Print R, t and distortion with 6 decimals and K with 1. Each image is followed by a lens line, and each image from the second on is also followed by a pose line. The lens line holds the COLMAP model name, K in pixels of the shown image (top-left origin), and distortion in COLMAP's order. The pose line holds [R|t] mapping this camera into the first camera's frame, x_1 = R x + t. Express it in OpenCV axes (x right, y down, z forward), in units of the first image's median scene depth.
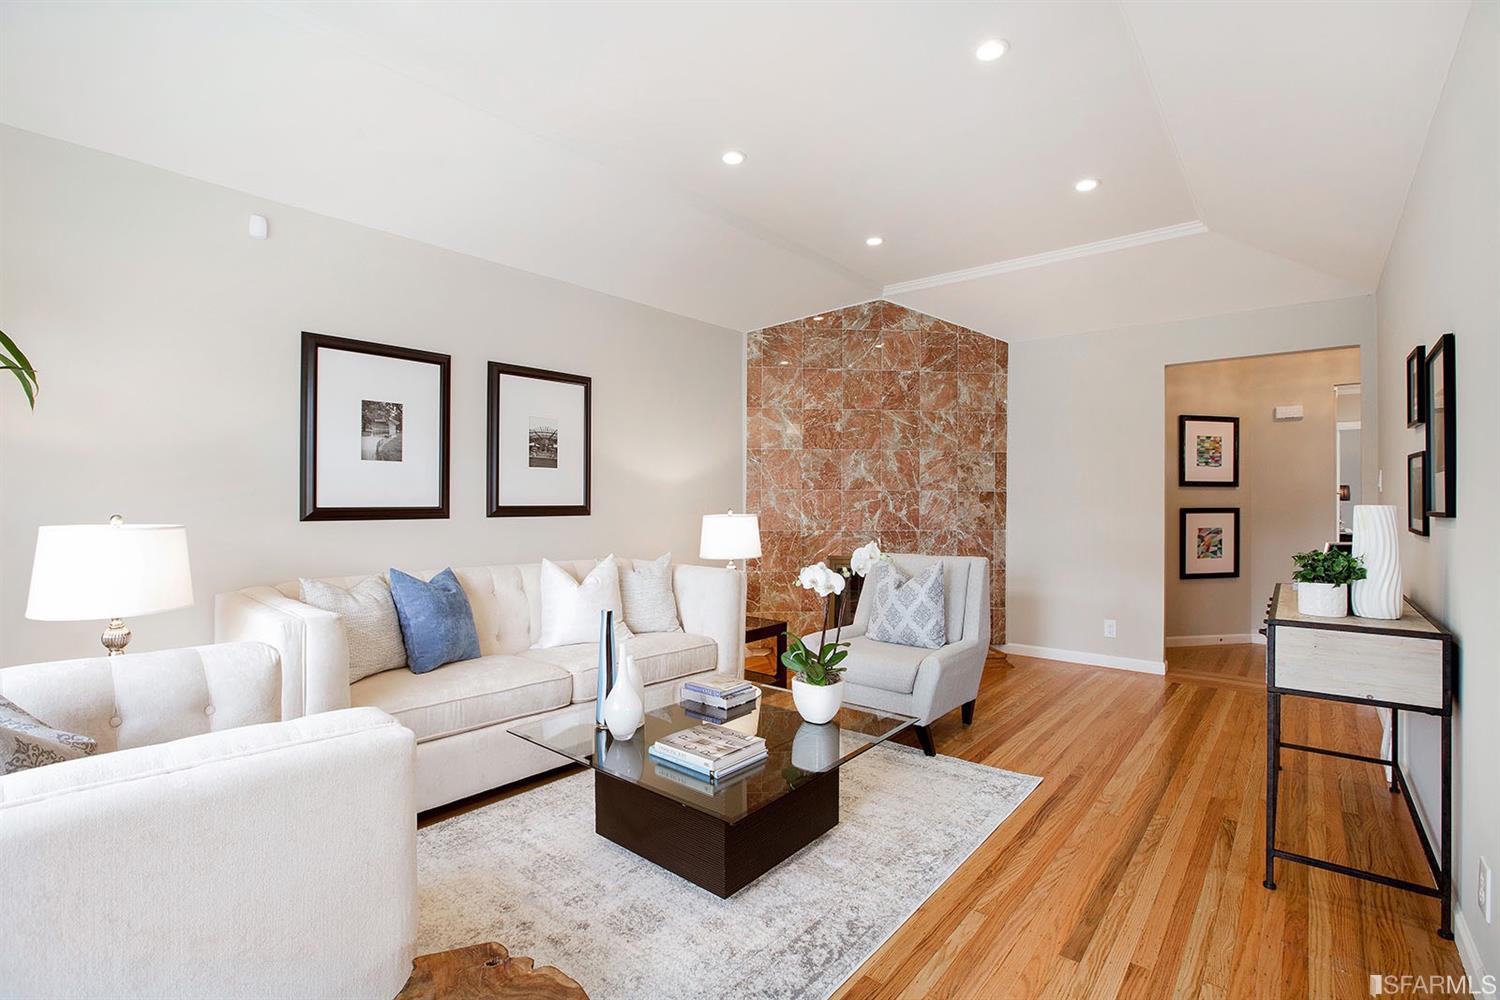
lens RADIAL K [[690.8, 0, 756.5], [0, 690.8, 491.3], [0, 0, 1]] dist [-0.030209, 0.000402]
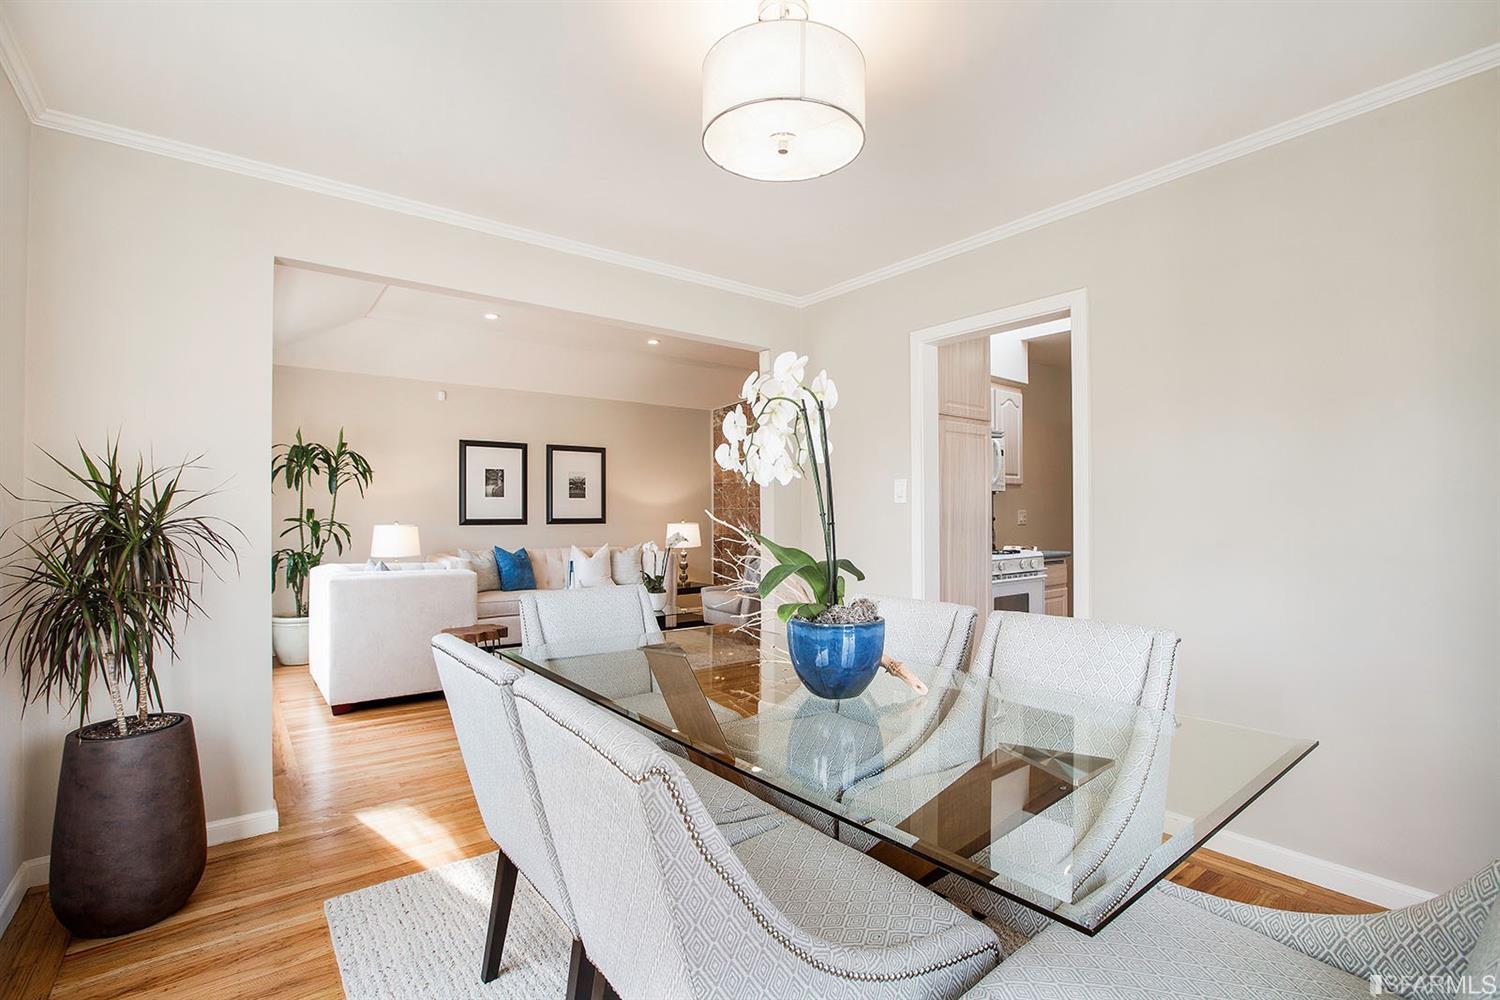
lens RADIAL K [[691.5, 0, 749.1], [0, 691.5, 514.7], [0, 0, 1]] dist [-0.032742, 0.000496]
pose [[0.974927, -0.004435, -0.222481, 0.418887], [0.007418, 0.999893, 0.012572, -0.006809], [0.222402, -0.013907, 0.974856, -0.544122]]
